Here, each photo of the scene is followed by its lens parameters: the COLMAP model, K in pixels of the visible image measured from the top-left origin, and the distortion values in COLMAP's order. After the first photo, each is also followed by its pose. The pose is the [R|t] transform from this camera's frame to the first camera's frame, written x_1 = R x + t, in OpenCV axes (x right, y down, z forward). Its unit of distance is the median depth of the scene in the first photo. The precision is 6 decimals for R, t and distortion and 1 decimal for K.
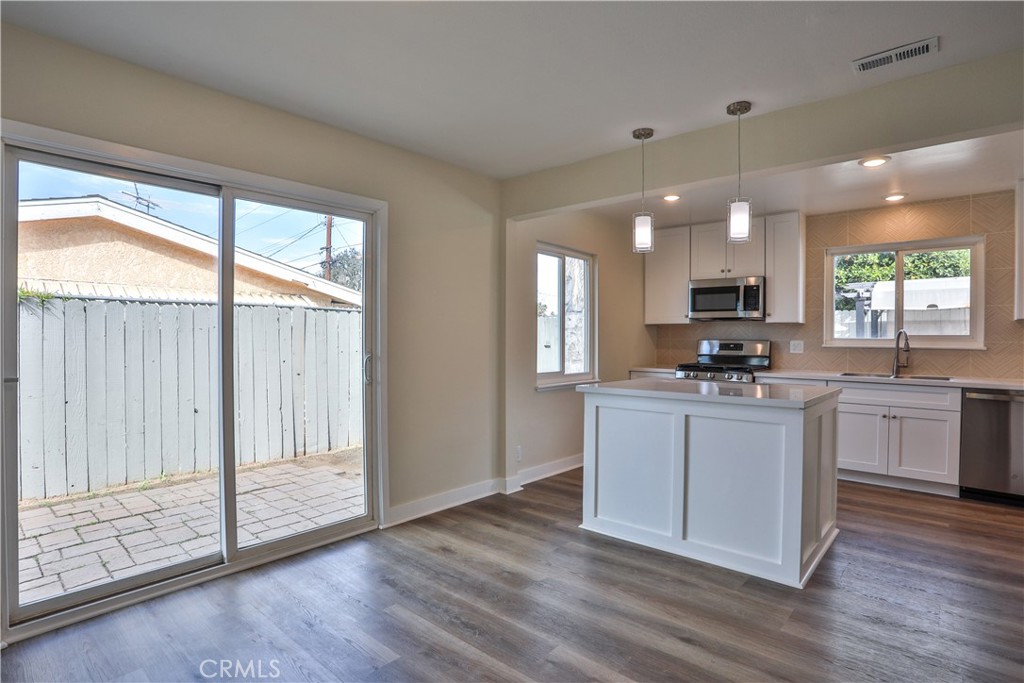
lens RADIAL K [[528.4, 0, 507.5], [0, 528.4, 341.9], [0, 0, 1]] dist [-0.077735, 0.034539]
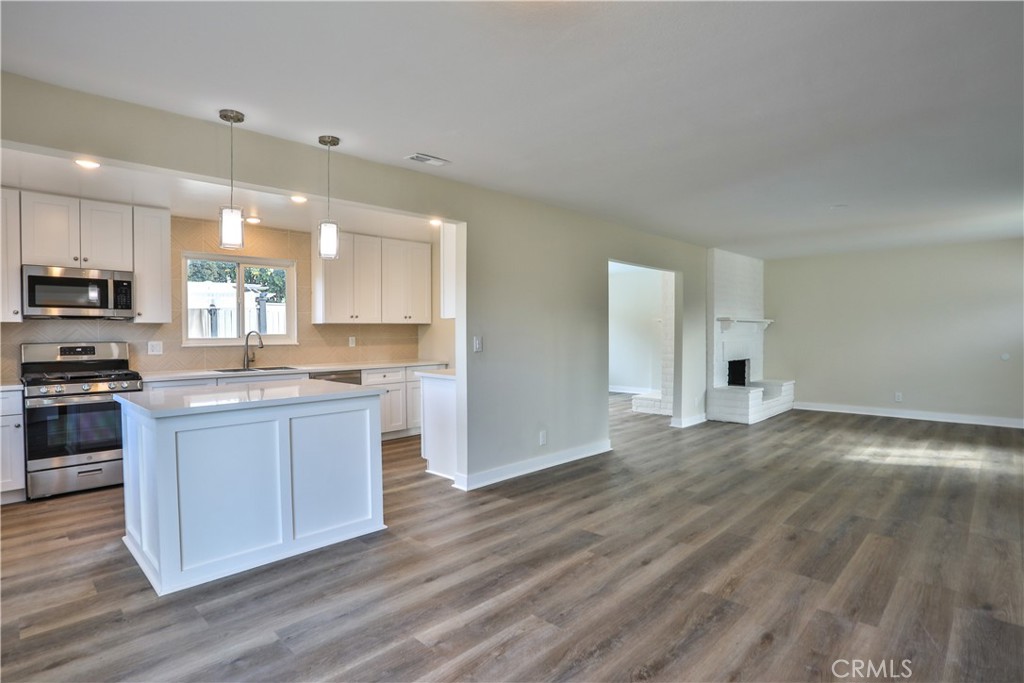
lens RADIAL K [[528.4, 0, 507.5], [0, 528.4, 341.9], [0, 0, 1]] dist [-0.077735, 0.034539]
pose [[0.044734, -0.026679, 0.998643, -0.557647], [0.014660, 0.999553, 0.026046, -0.025418], [-0.998891, 0.013475, 0.045106, 0.449972]]
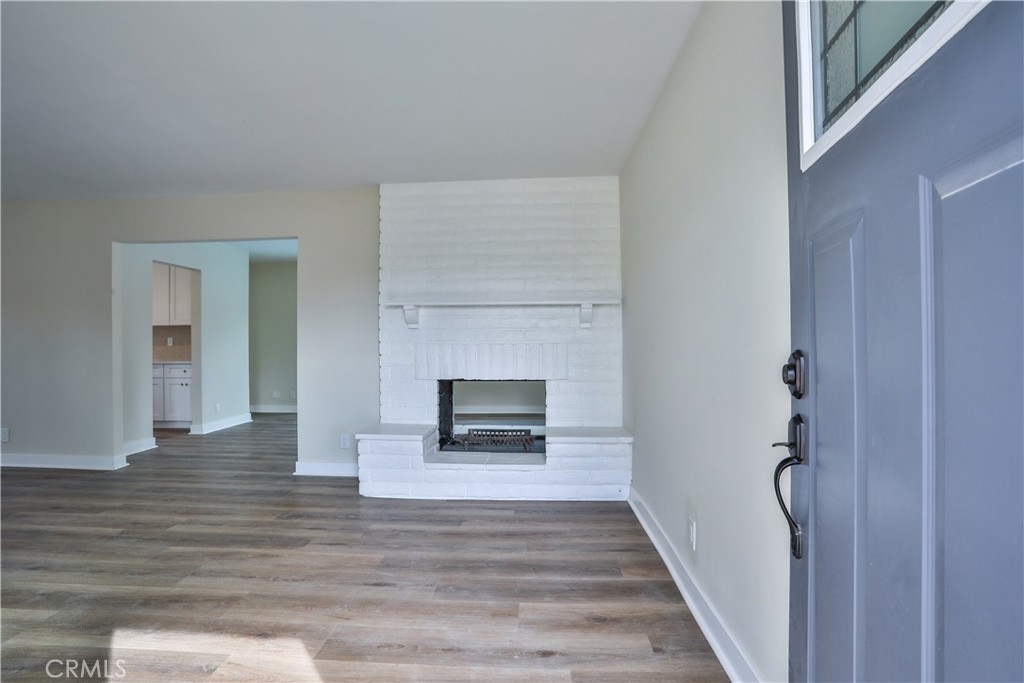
lens RADIAL K [[528.4, 0, 507.5], [0, 528.4, 341.9], [0, 0, 1]] dist [-0.077735, 0.034539]
pose [[0.781621, -0.009367, 0.623684, 1.080860], [0.014393, 0.999892, -0.003021, 0.043519], [-0.623588, 0.011338, 0.781671, -1.516759]]
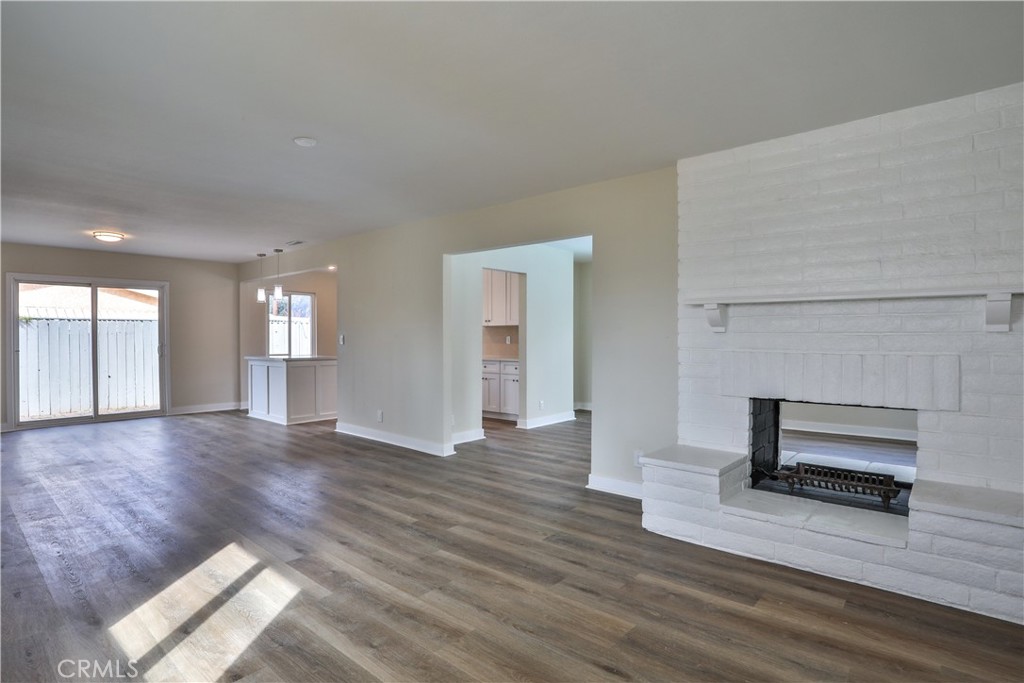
lens RADIAL K [[528.4, 0, 507.5], [0, 528.4, 341.9], [0, 0, 1]] dist [-0.077735, 0.034539]
pose [[0.999893, -0.006703, 0.012965, 1.287142], [0.006659, 0.999972, 0.003386, 0.014872], [-0.012987, -0.003299, 0.999910, -1.383110]]
